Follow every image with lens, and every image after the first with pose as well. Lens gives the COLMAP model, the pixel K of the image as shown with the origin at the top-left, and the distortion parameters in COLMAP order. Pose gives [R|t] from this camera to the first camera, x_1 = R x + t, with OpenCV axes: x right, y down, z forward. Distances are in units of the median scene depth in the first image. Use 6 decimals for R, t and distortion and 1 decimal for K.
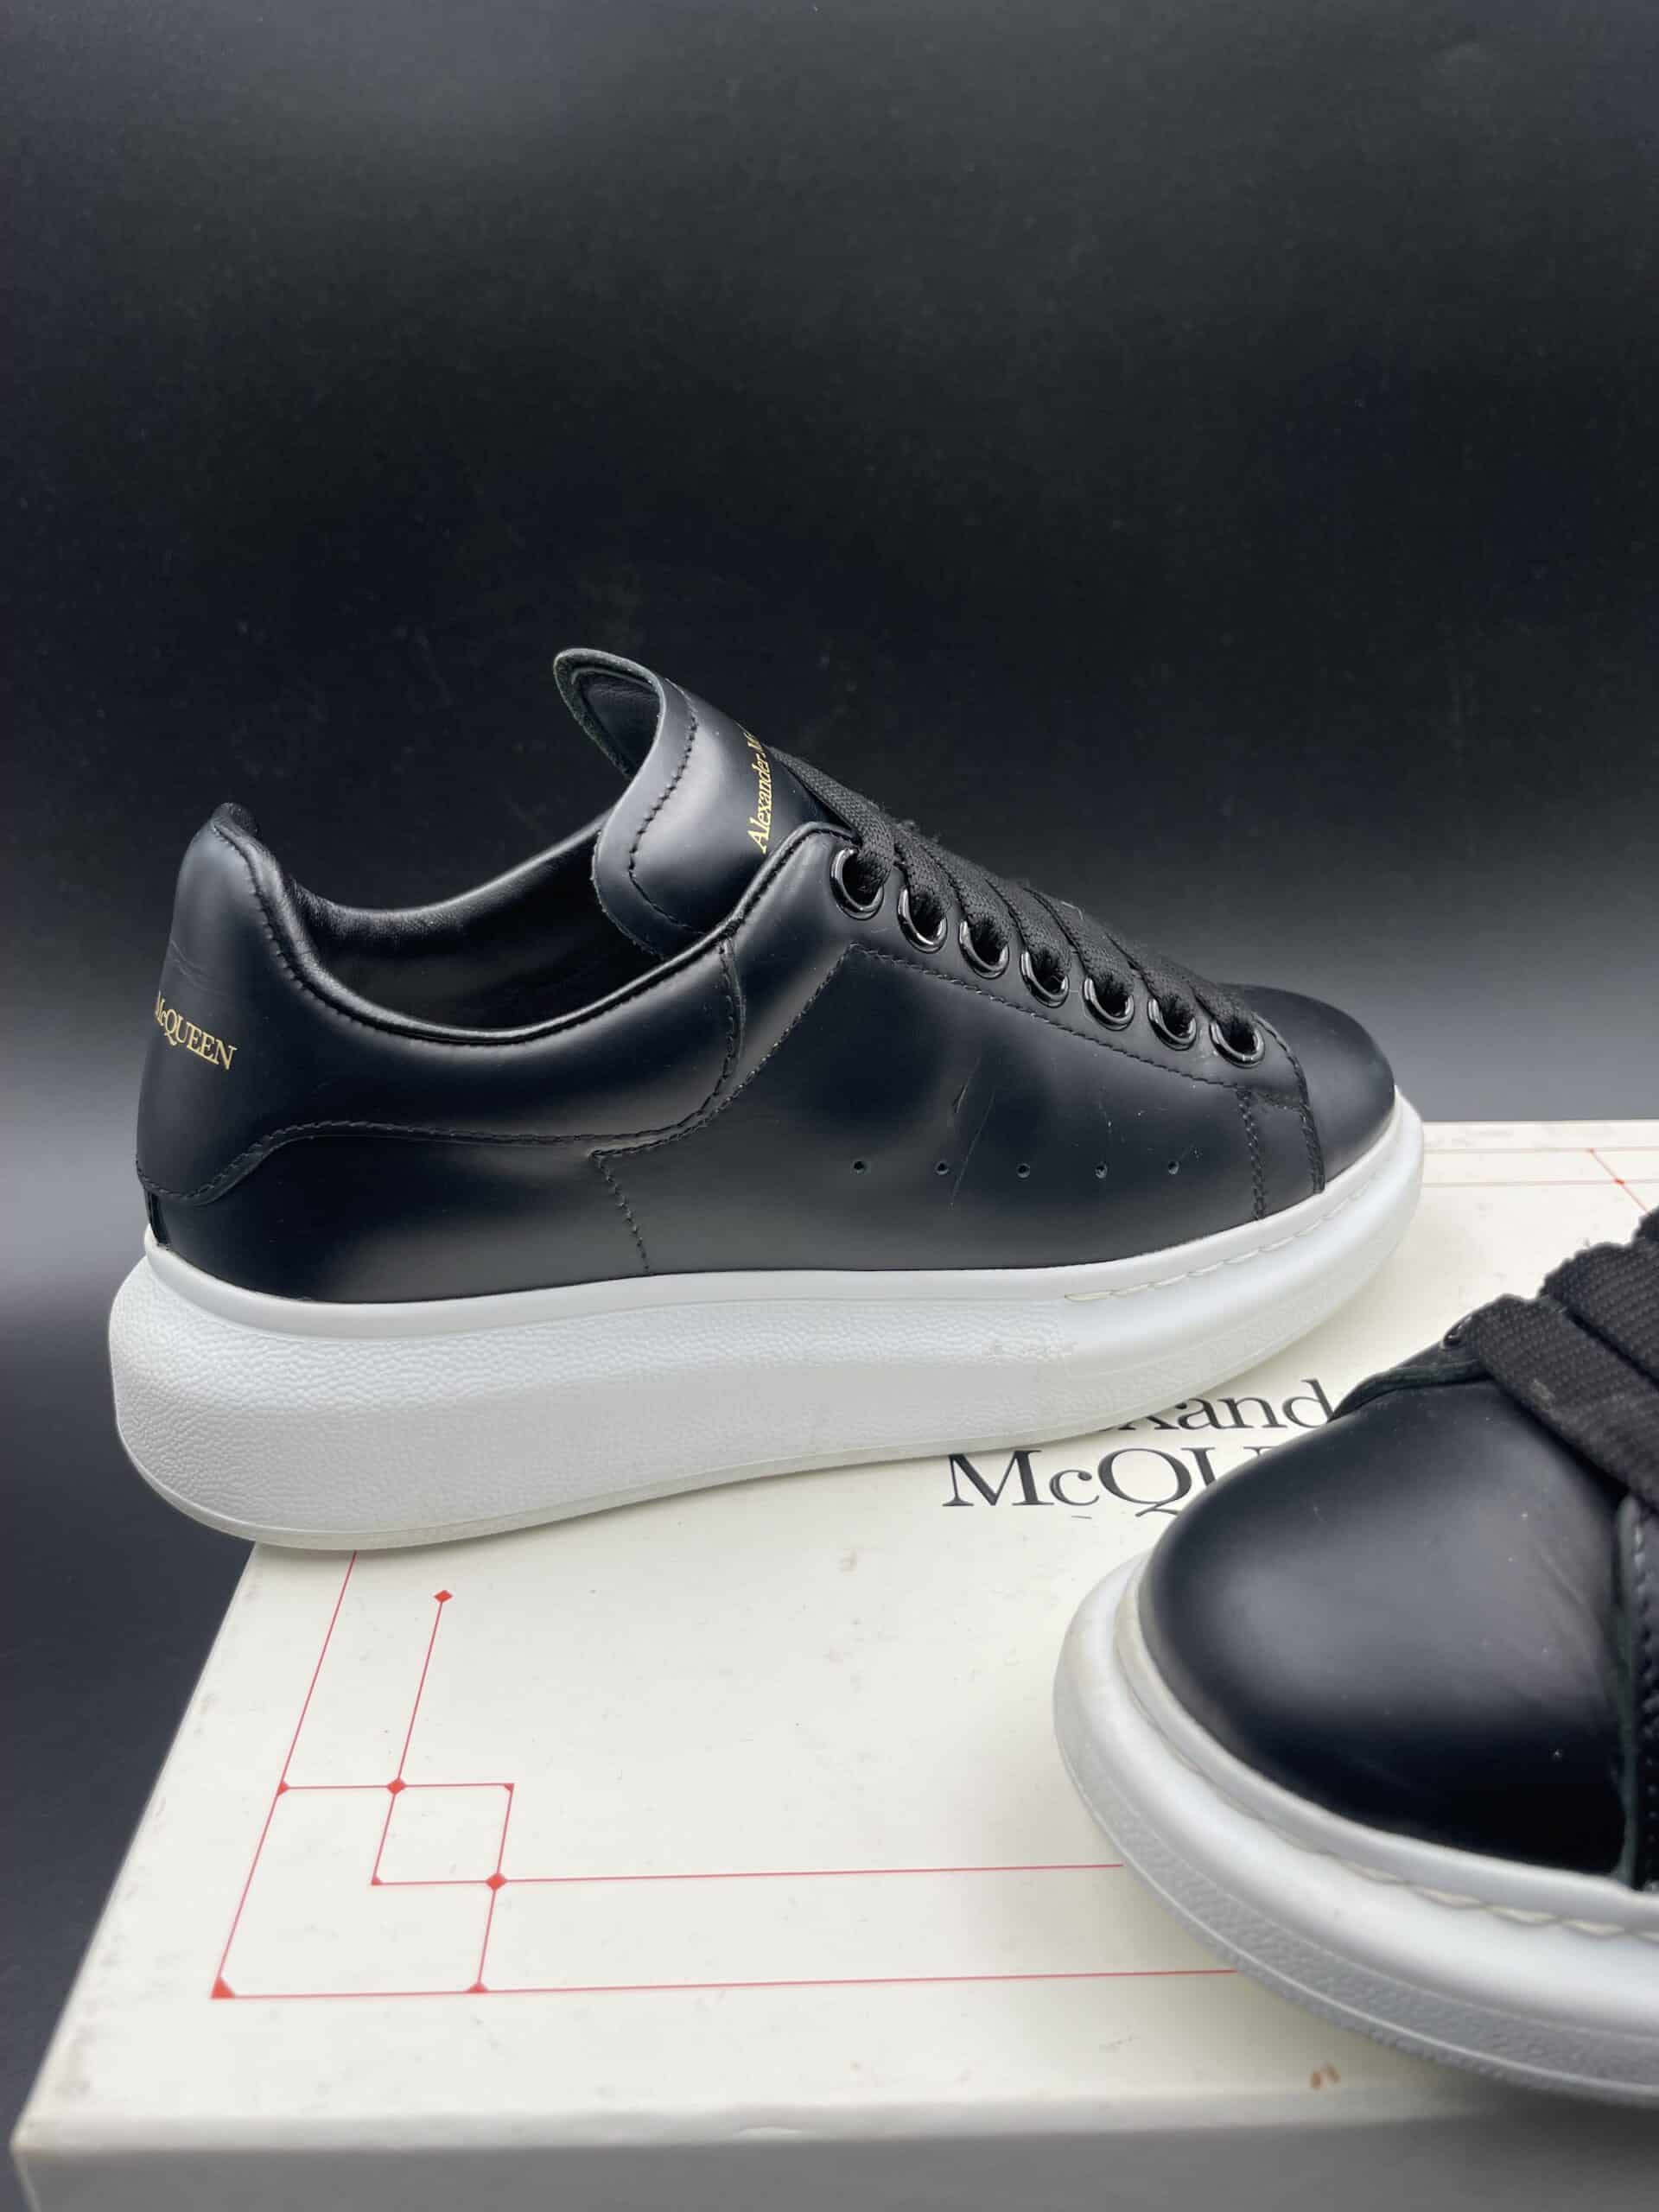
lens RADIAL K [[1723.0, 0, 819.7], [0, 1723.0, 1096.5], [0, 0, 1]] dist [0.046519, -0.099489]
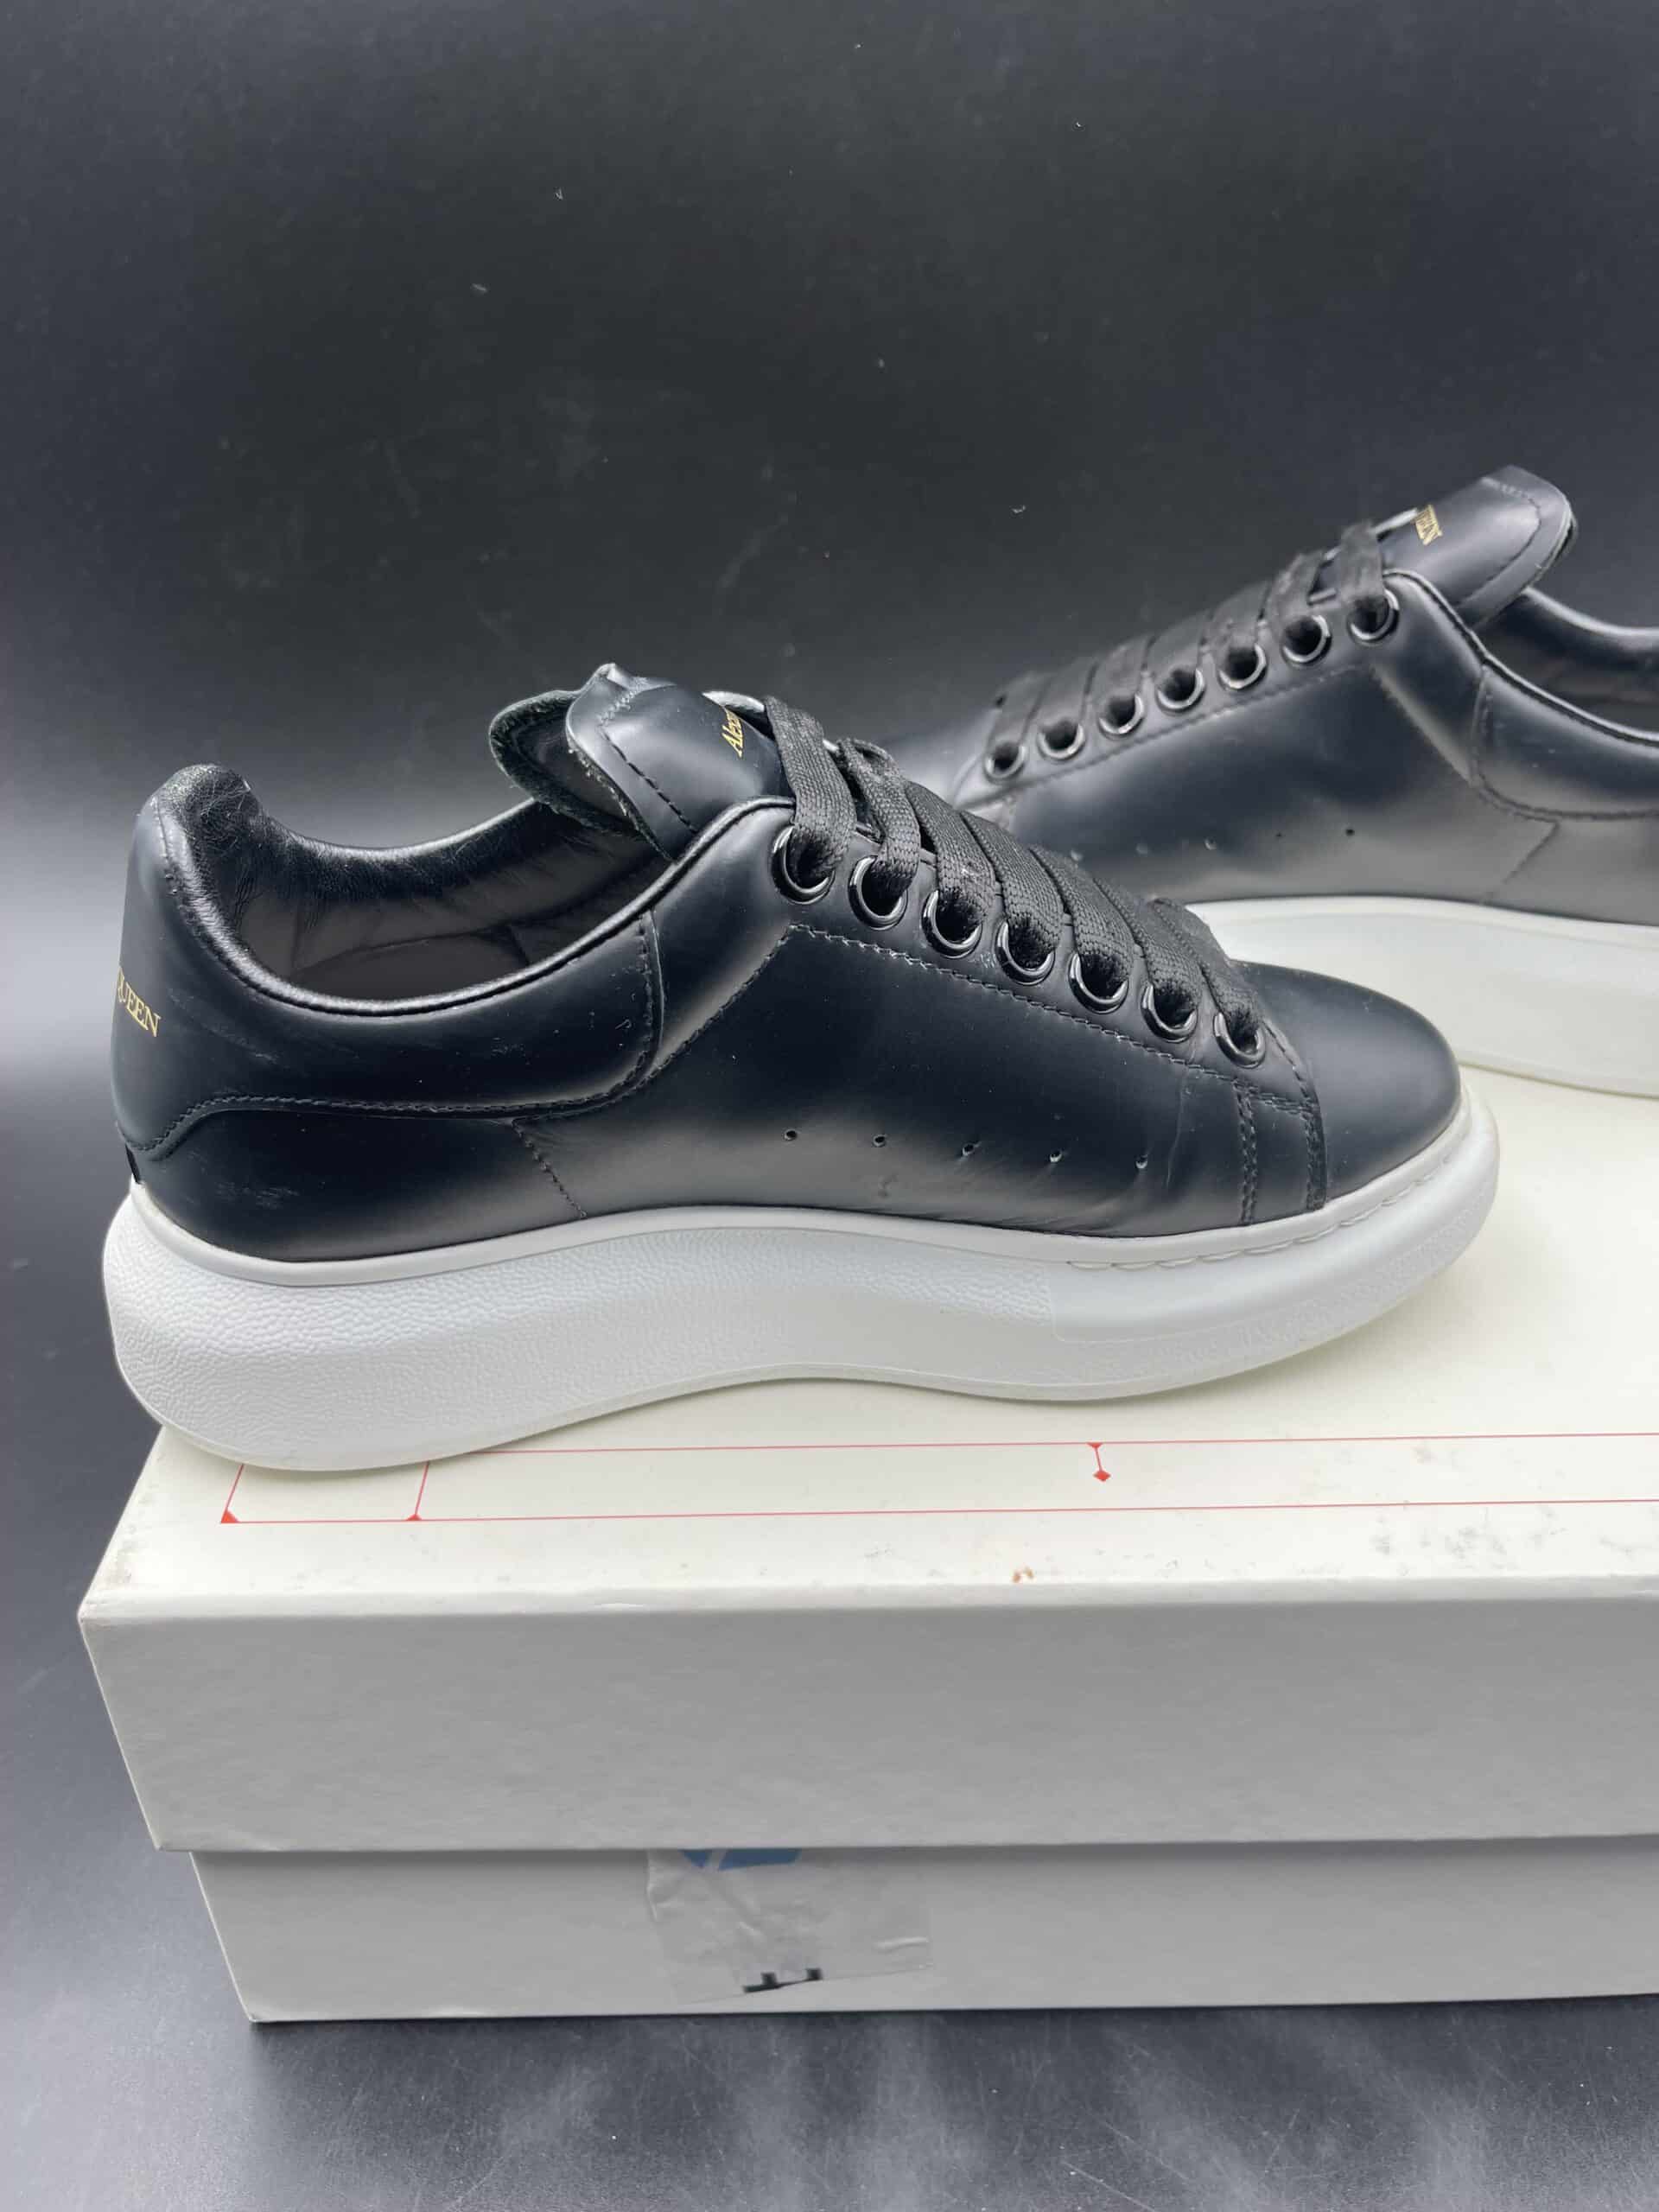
lens RADIAL K [[1723.0, 0, 808.6], [0, 1723.0, 1127.6], [0, 0, 1]] dist [0.046519, -0.099489]
pose [[0.999787, 0.001632, -0.020596, 0.100030], [0.001024, 0.991737, 0.128282, 0.024481], [0.020636, -0.128276, 0.991524, -0.219553]]
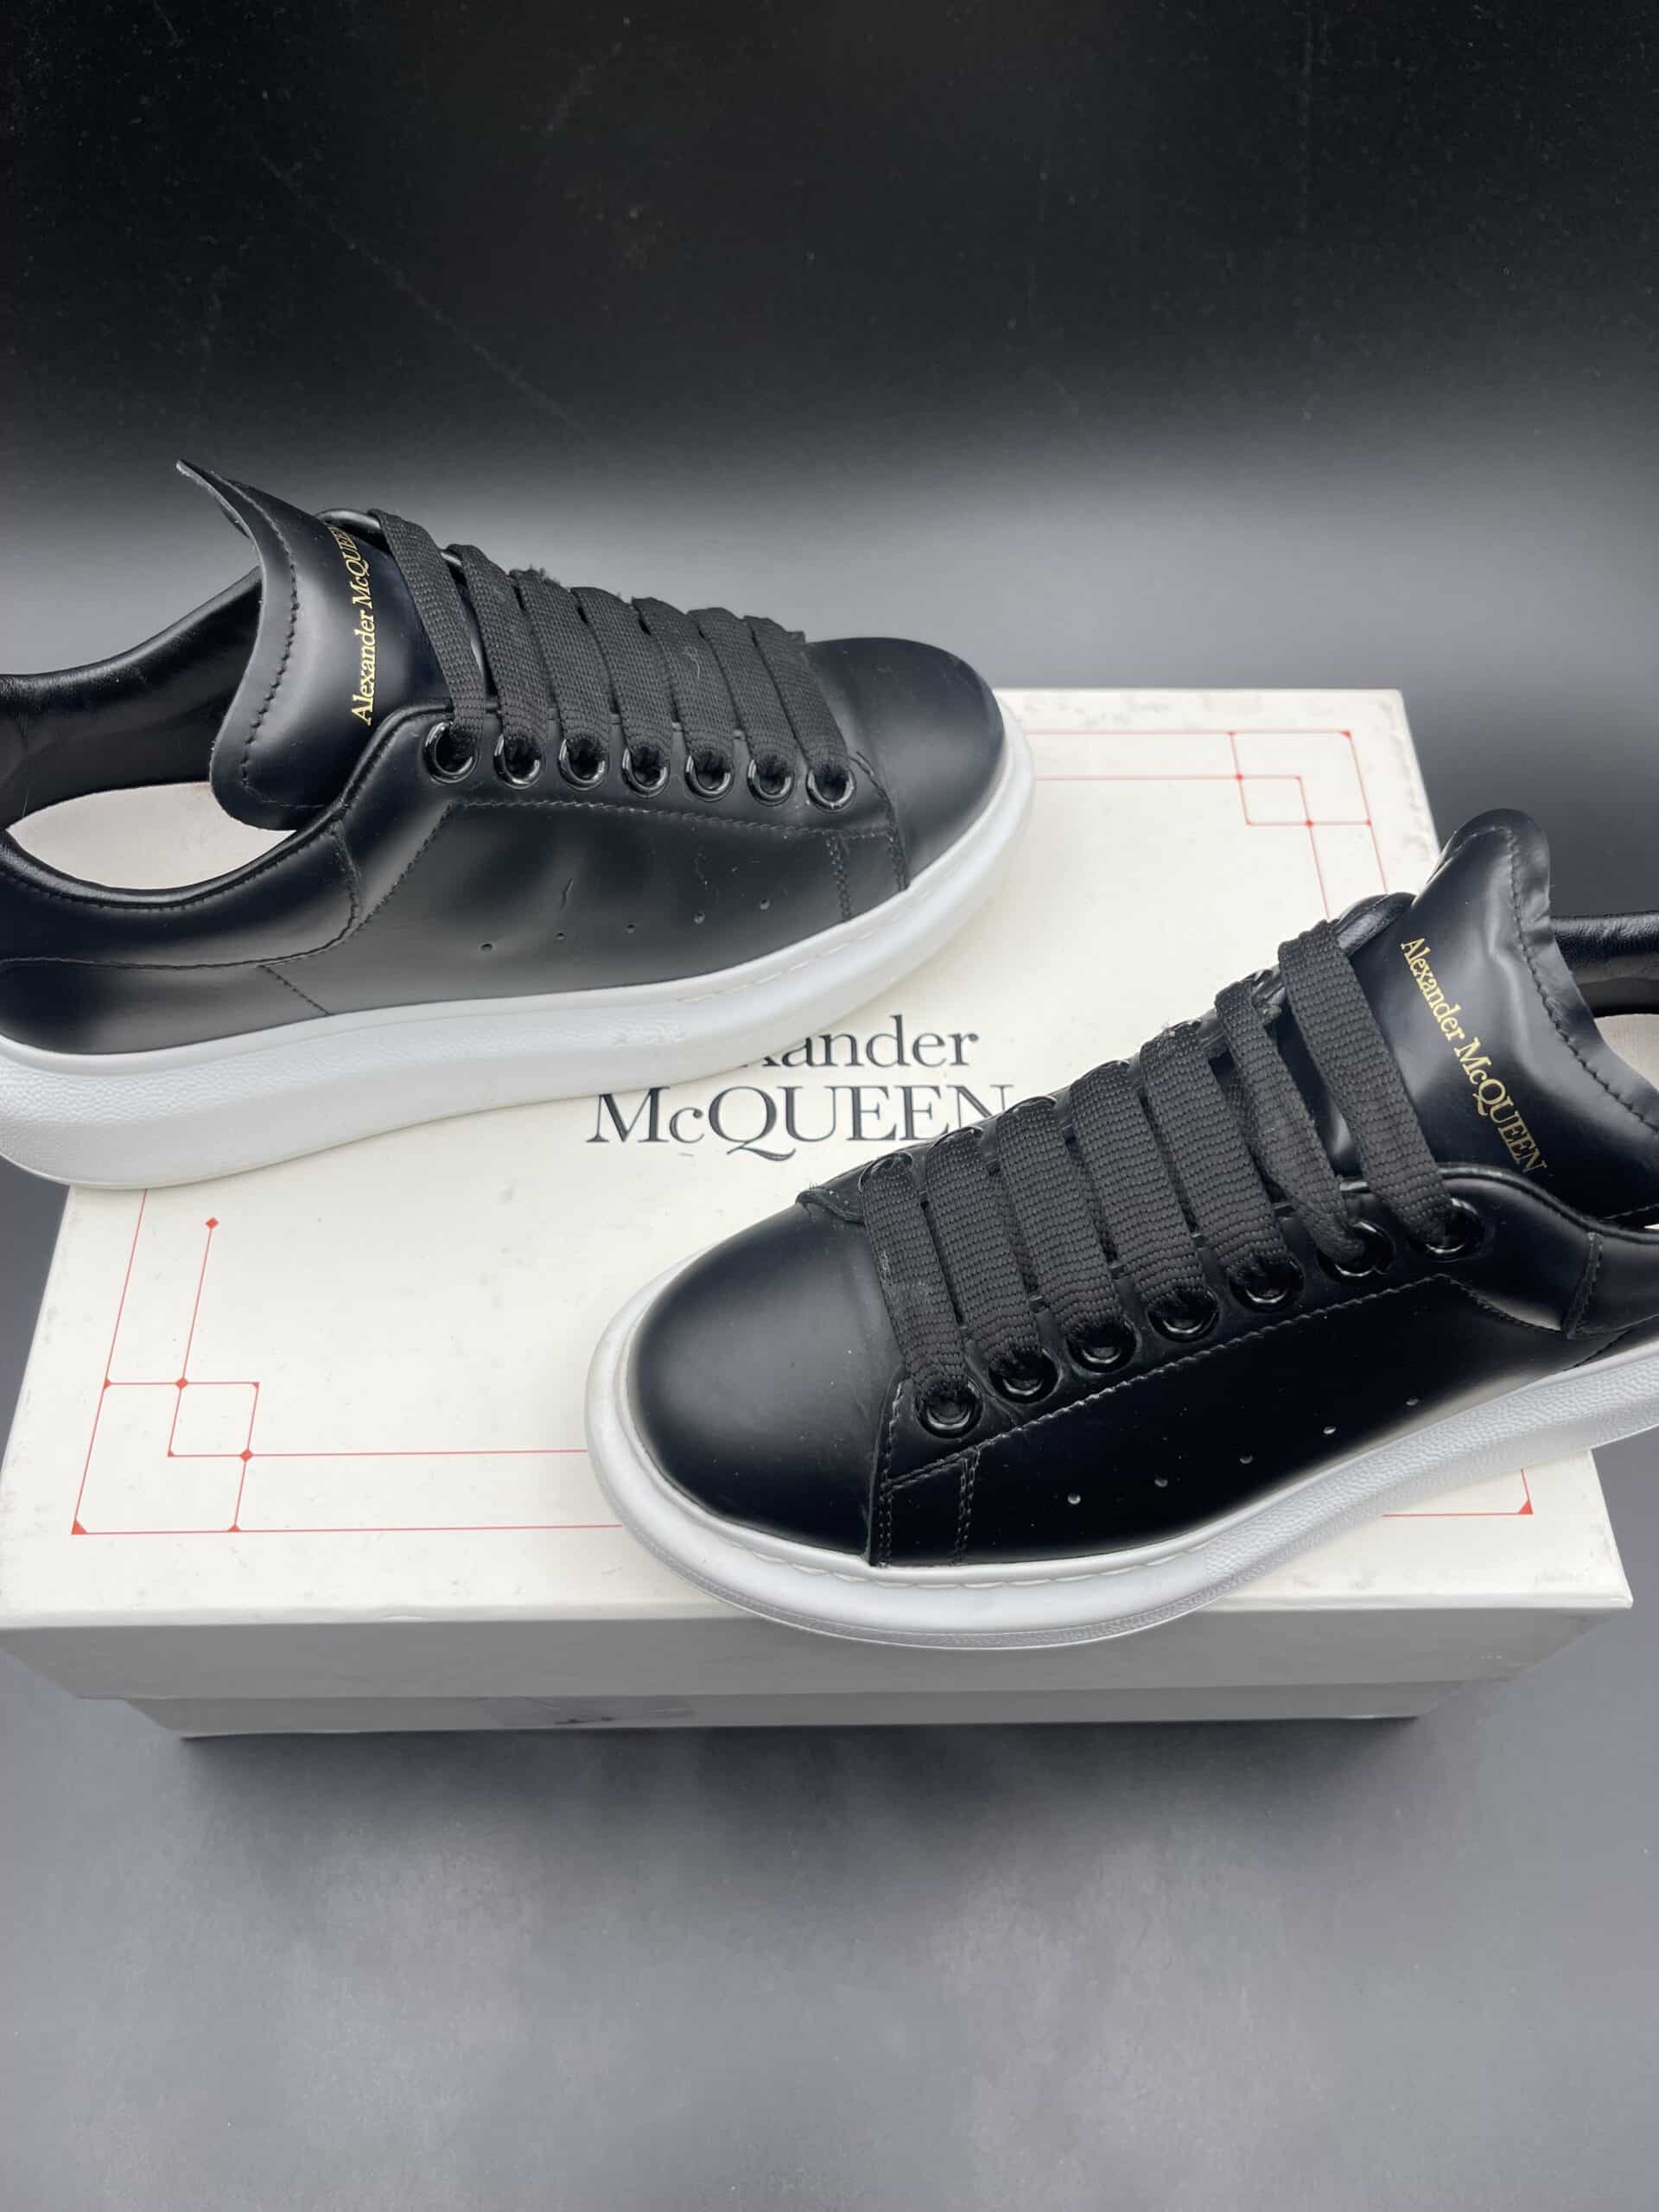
lens RADIAL K [[1723.0, 0, 836.8], [0, 1723.0, 1146.6], [0, 0, 1]] dist [0.046519, -0.099489]
pose [[0.999768, 0.018035, 0.011803, 0.249383], [-0.021550, 0.826033, 0.563210, -0.518099], [0.000407, -0.563334, 0.826229, -0.113851]]
